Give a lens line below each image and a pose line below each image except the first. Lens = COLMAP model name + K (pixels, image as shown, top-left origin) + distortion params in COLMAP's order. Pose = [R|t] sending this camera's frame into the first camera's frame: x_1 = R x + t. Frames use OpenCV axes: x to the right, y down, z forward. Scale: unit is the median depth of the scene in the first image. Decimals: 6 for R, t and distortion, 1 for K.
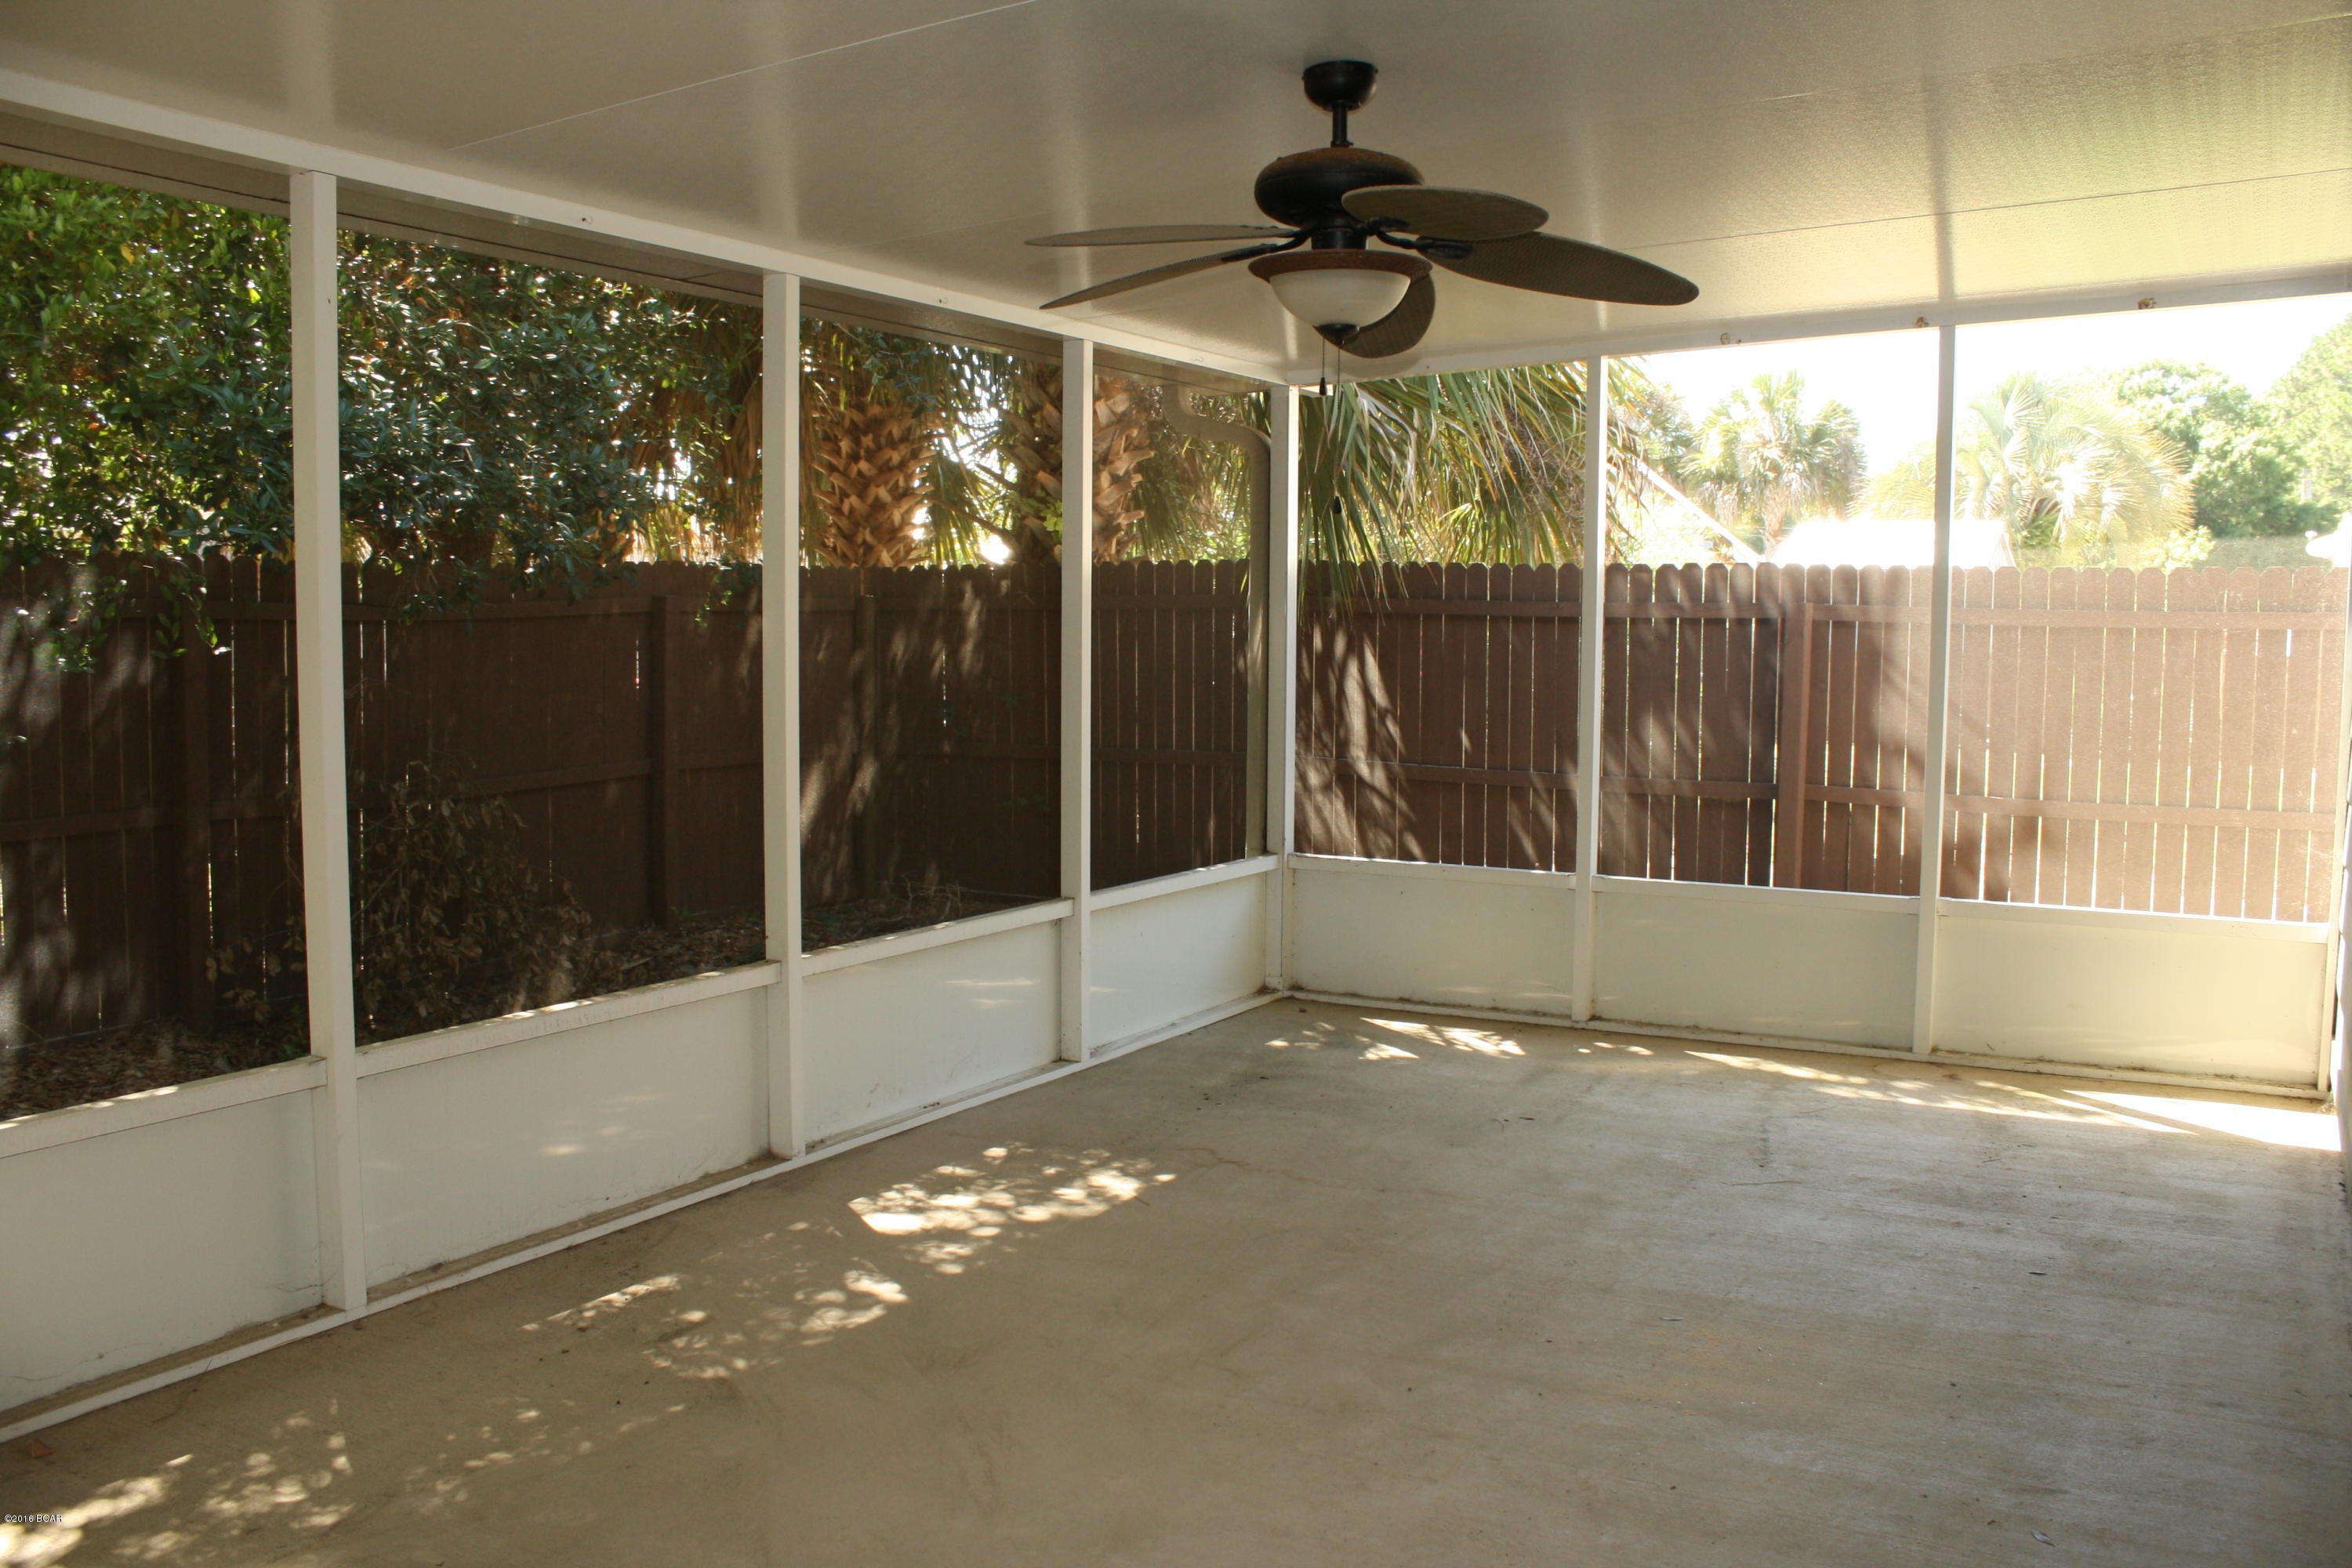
lens RADIAL K [[1966.7, 0, 1192.6], [0, 1966.7, 785.4], [0, 0, 1]] dist [-0.178935, 0.159331]
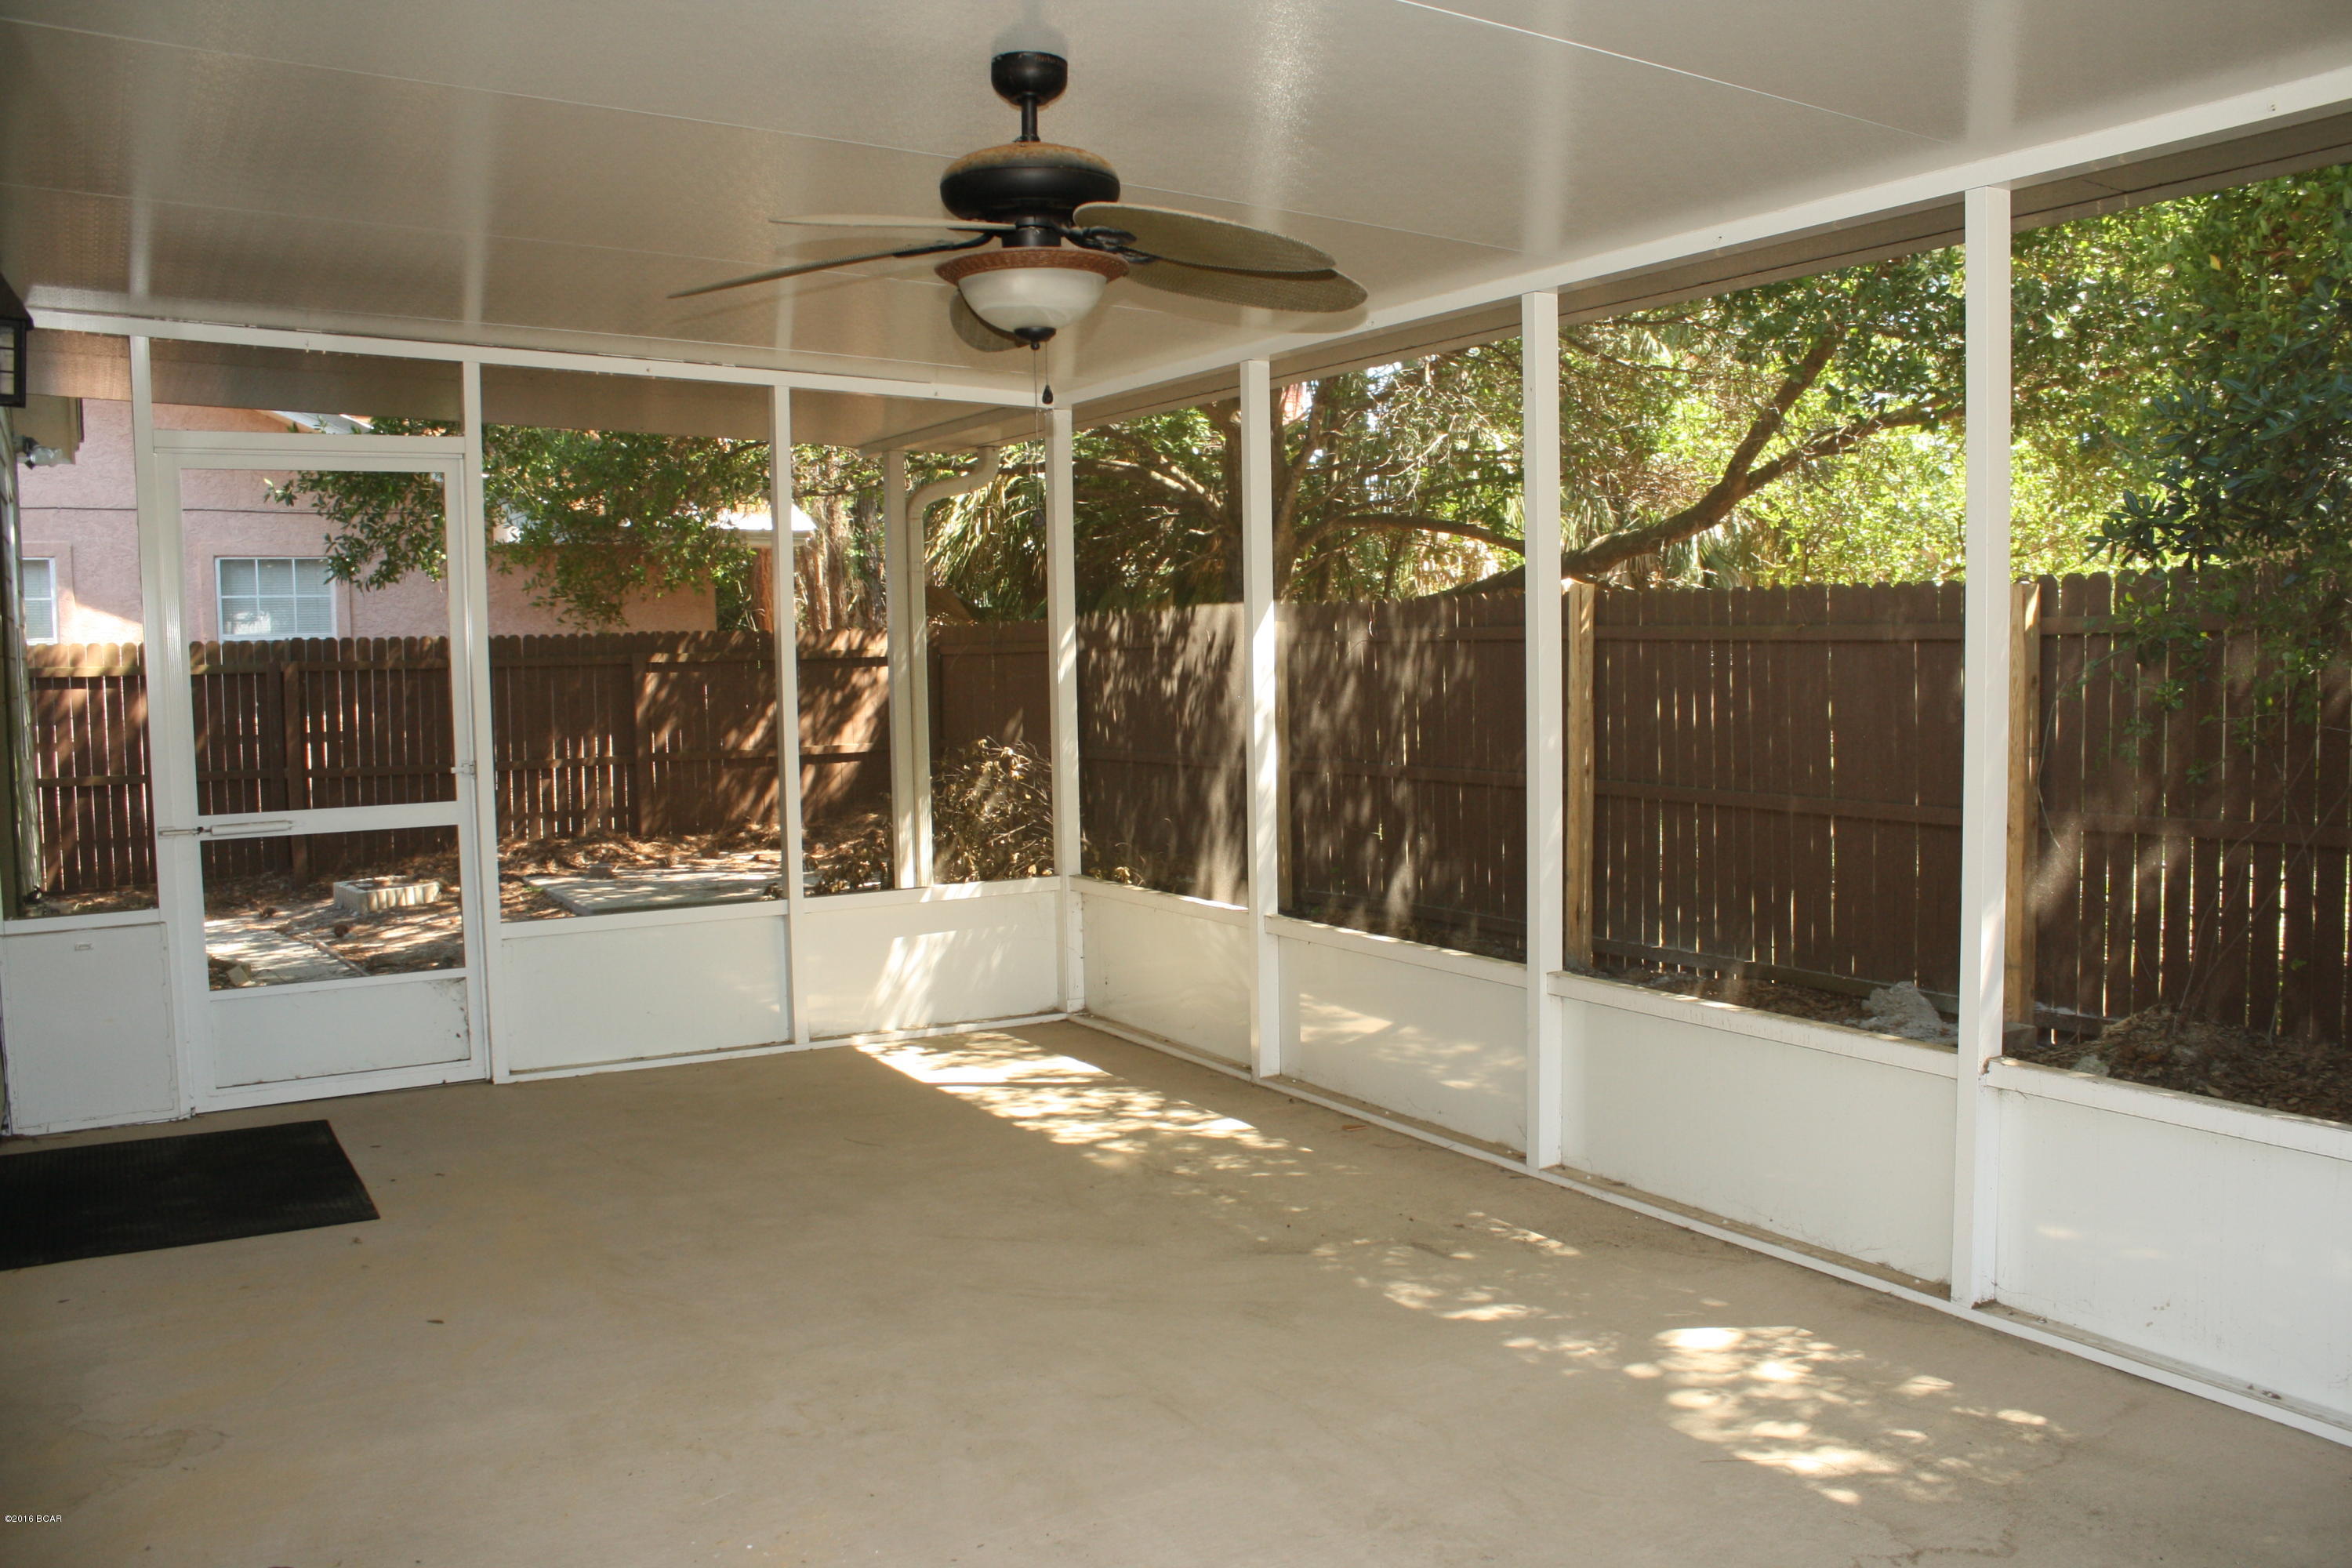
lens RADIAL K [[1966.7, 0, 1192.6], [0, 1966.7, 785.4], [0, 0, 1]] dist [-0.178935, 0.159331]
pose [[-0.495379, 0.067904, -0.866019, 0.681103], [-0.056083, 0.992360, 0.109891, -0.096862], [0.866865, 0.103006, -0.487786, 1.210563]]
